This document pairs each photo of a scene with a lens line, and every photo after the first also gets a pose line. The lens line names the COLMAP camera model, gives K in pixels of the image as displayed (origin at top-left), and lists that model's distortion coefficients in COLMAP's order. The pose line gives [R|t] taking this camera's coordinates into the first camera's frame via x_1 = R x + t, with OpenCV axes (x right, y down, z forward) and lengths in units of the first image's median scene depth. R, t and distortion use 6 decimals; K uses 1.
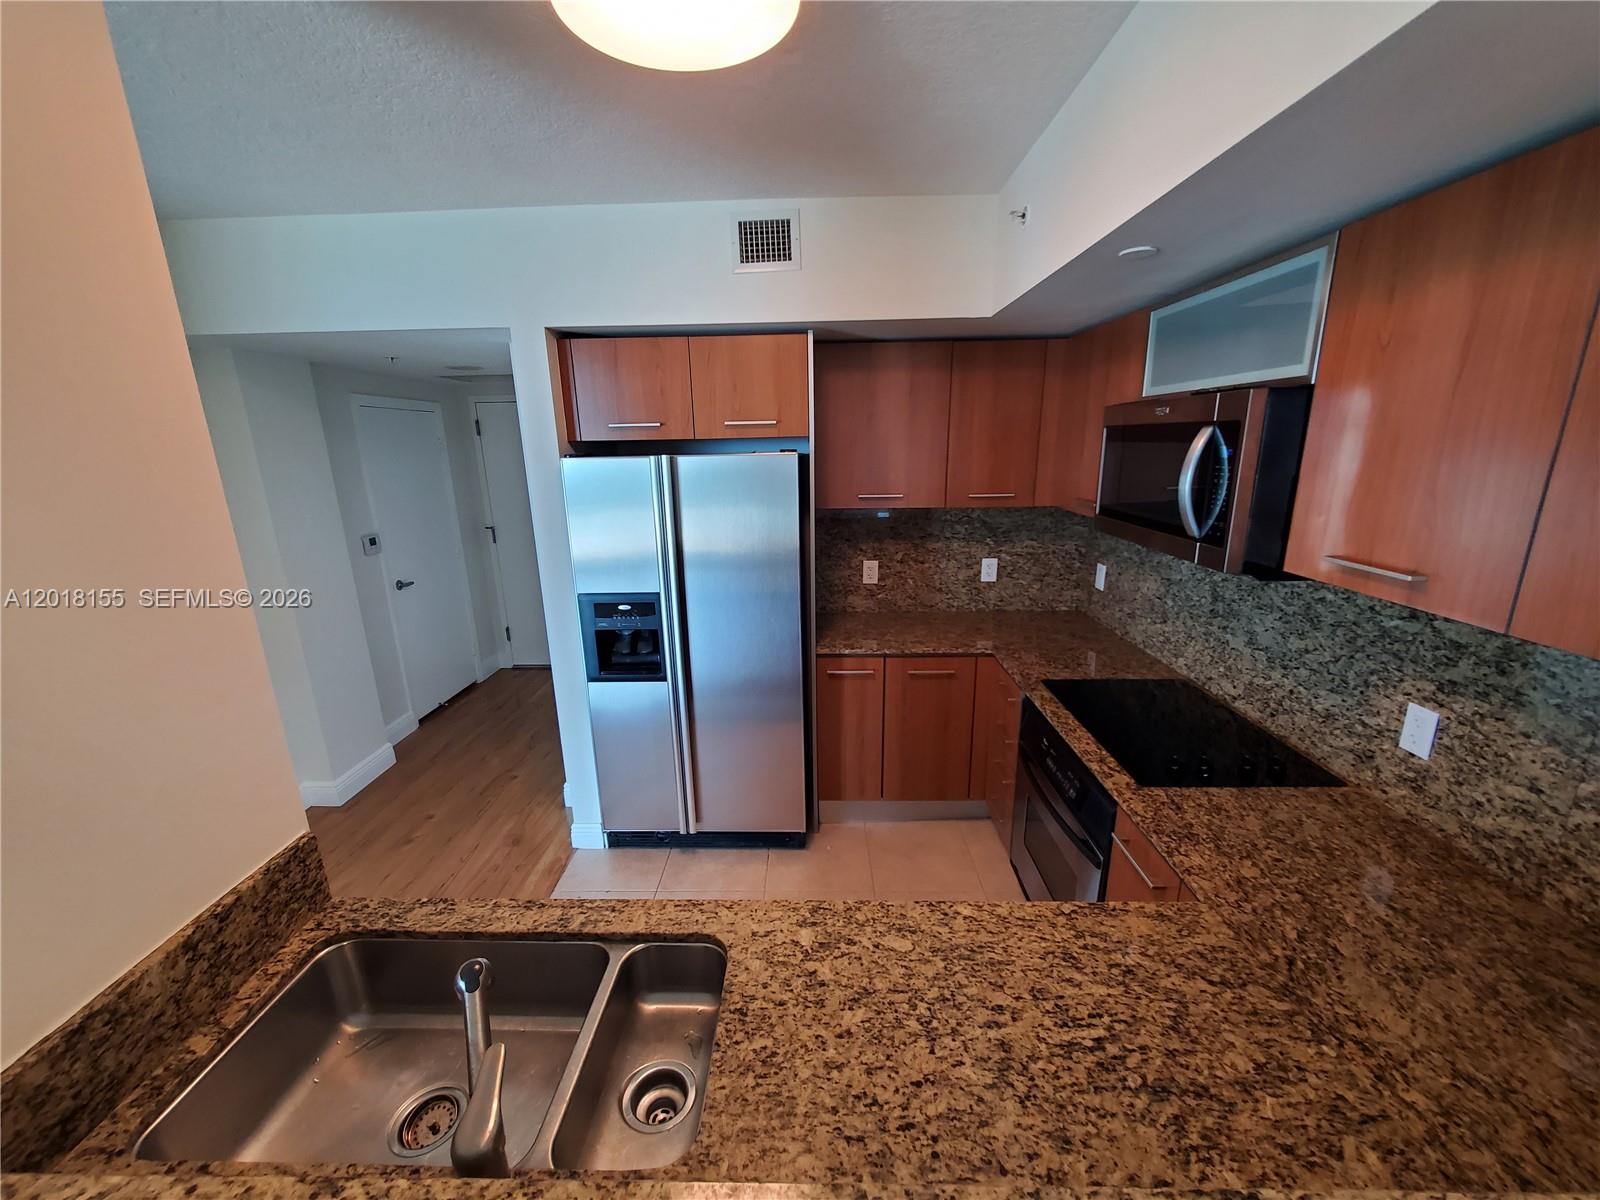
lens RADIAL K [[641.6, 0, 800.0], [0, 641.6, 600.0], [0, 0, 1]] dist [0.000903, 0.000217]
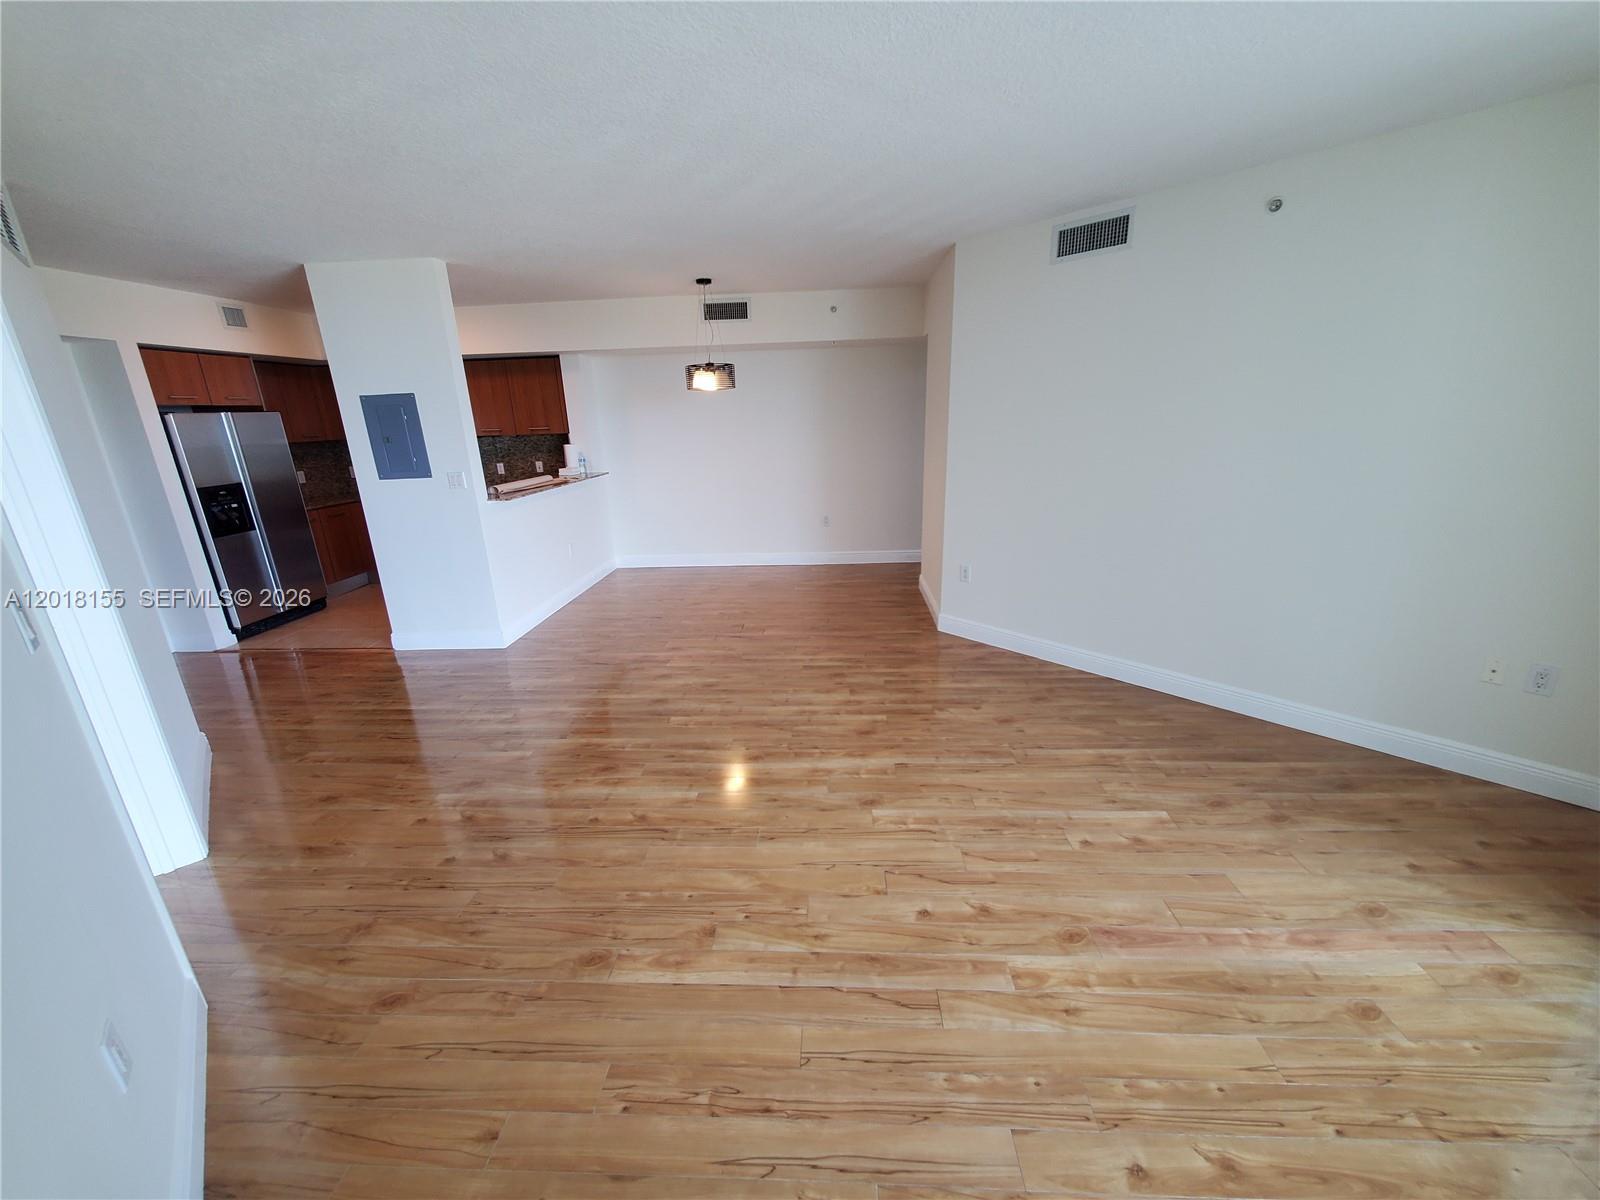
lens RADIAL K [[627.7, 0, 799.0], [0, 627.7, 608.7], [0, 0, 1]] dist [-0.000126, -0.000205]
pose [[0.034720, -0.282385, 0.958673, -3.271861], [0.272462, 0.925589, 0.262772, 0.483734], [-0.961540, 0.252078, 0.109076, -1.235415]]
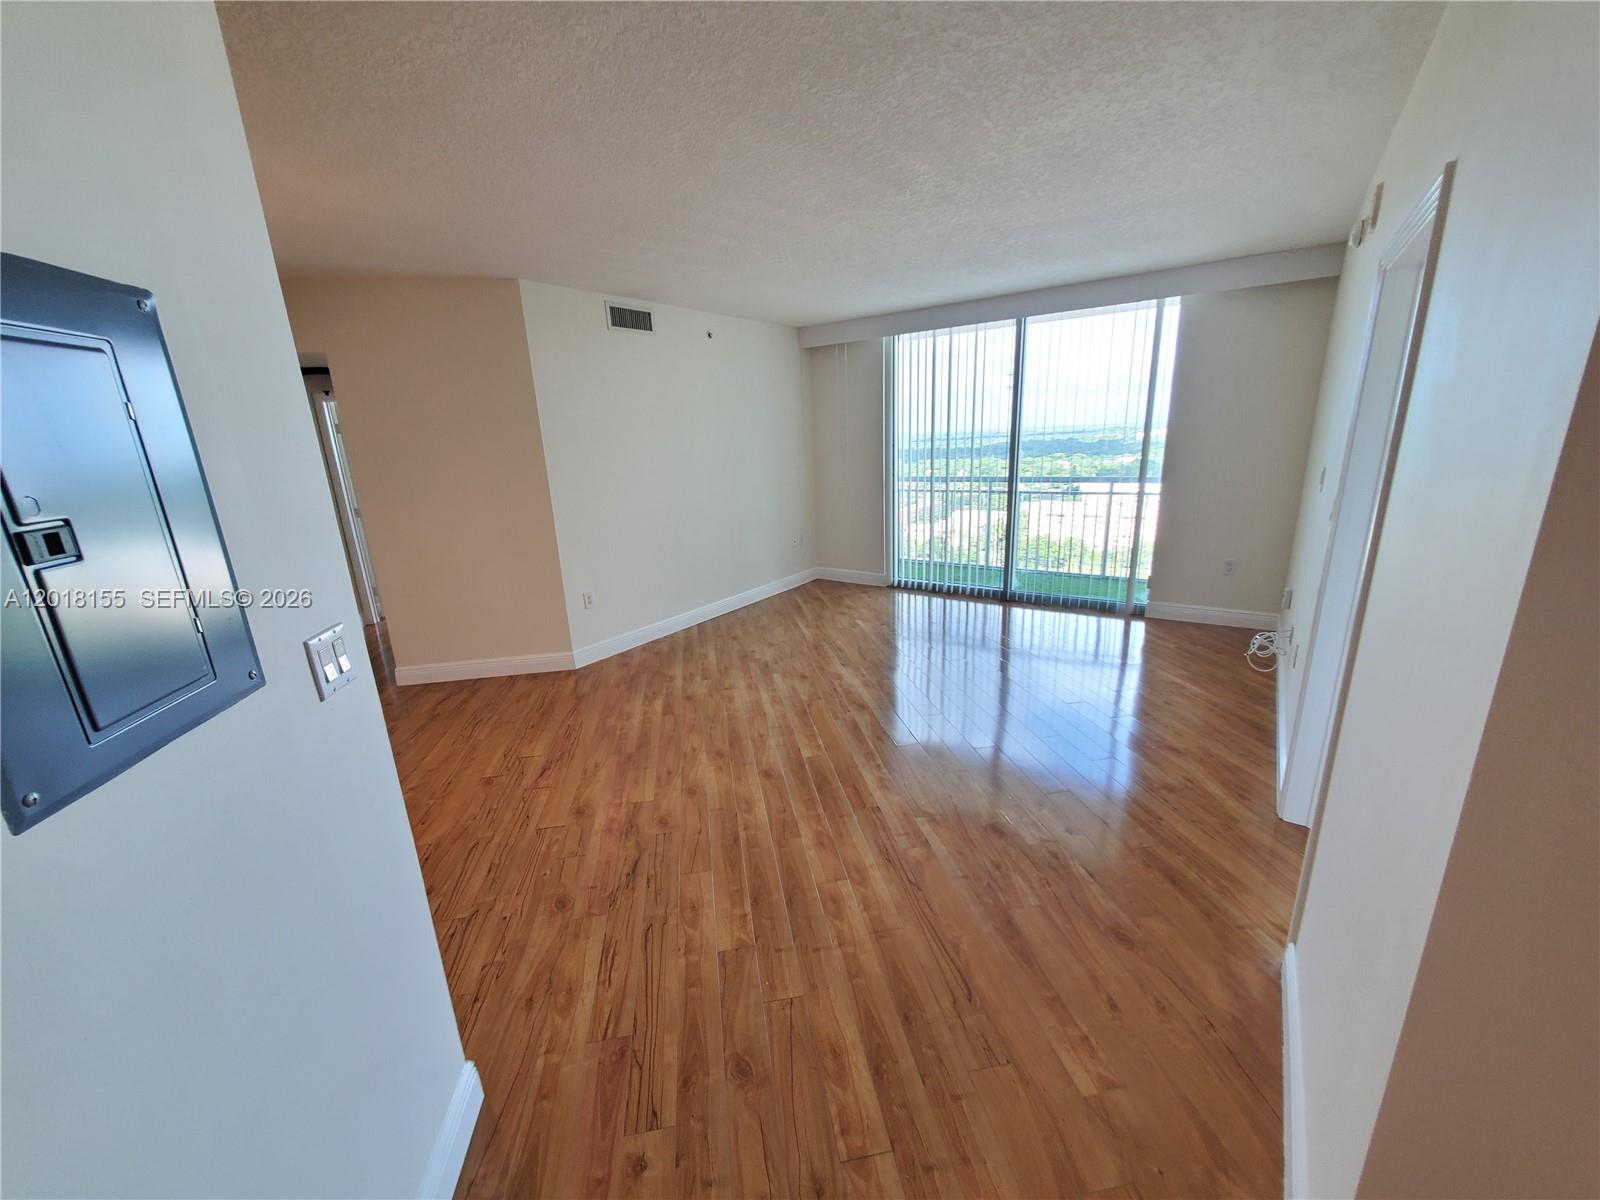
lens RADIAL K [[641.6, 0, 800.0], [0, 641.6, 600.0], [0, 0, 1]] dist [0.000903, 0.000217]
pose [[-0.979910, 0.106772, -0.168453, -1.078544], [0.013420, 0.878012, 0.478451, -0.093866], [0.198989, 0.466578, -0.861805, 0.951162]]
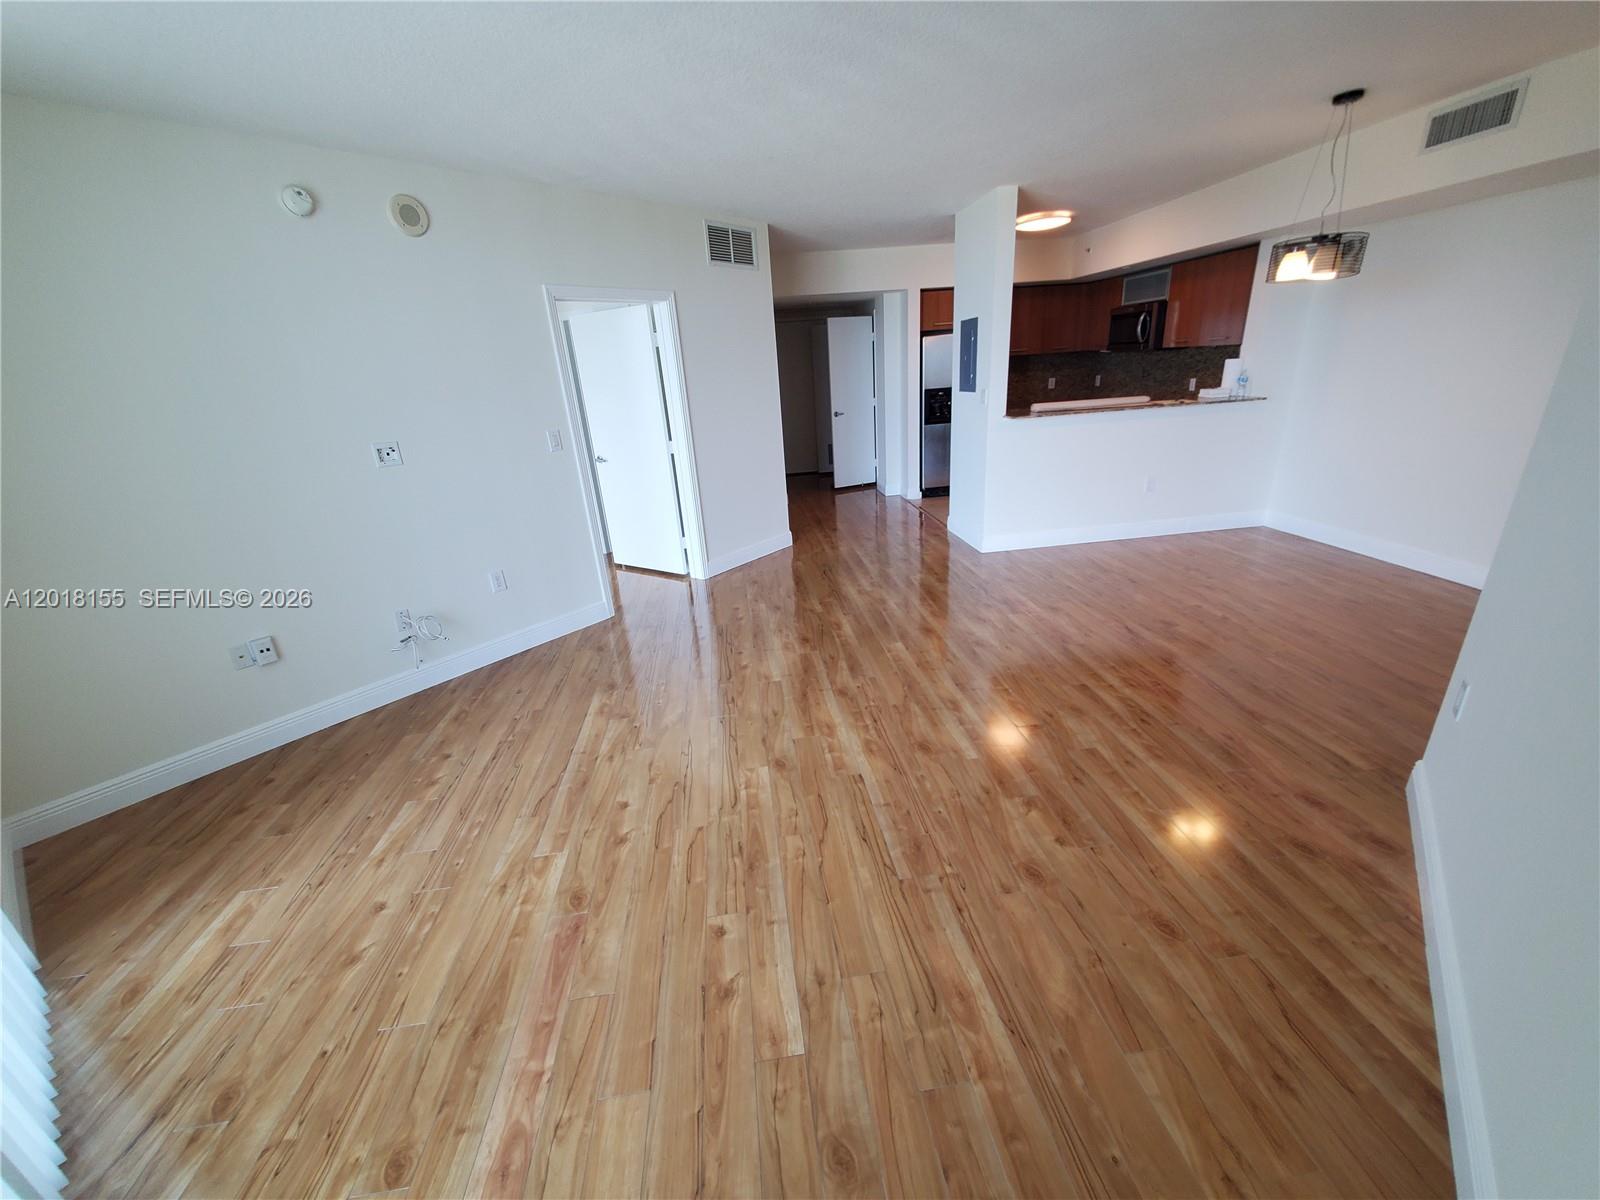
lens RADIAL K [[641.6, 0, 800.0], [0, 641.6, 600.0], [0, 0, 1]] dist [0.000903, 0.000217]
pose [[0.989305, -0.090771, 0.114177, -1.959364], [0.078425, 0.991017, 0.108331, 0.840729], [-0.122984, -0.098218, 0.987536, -2.657944]]
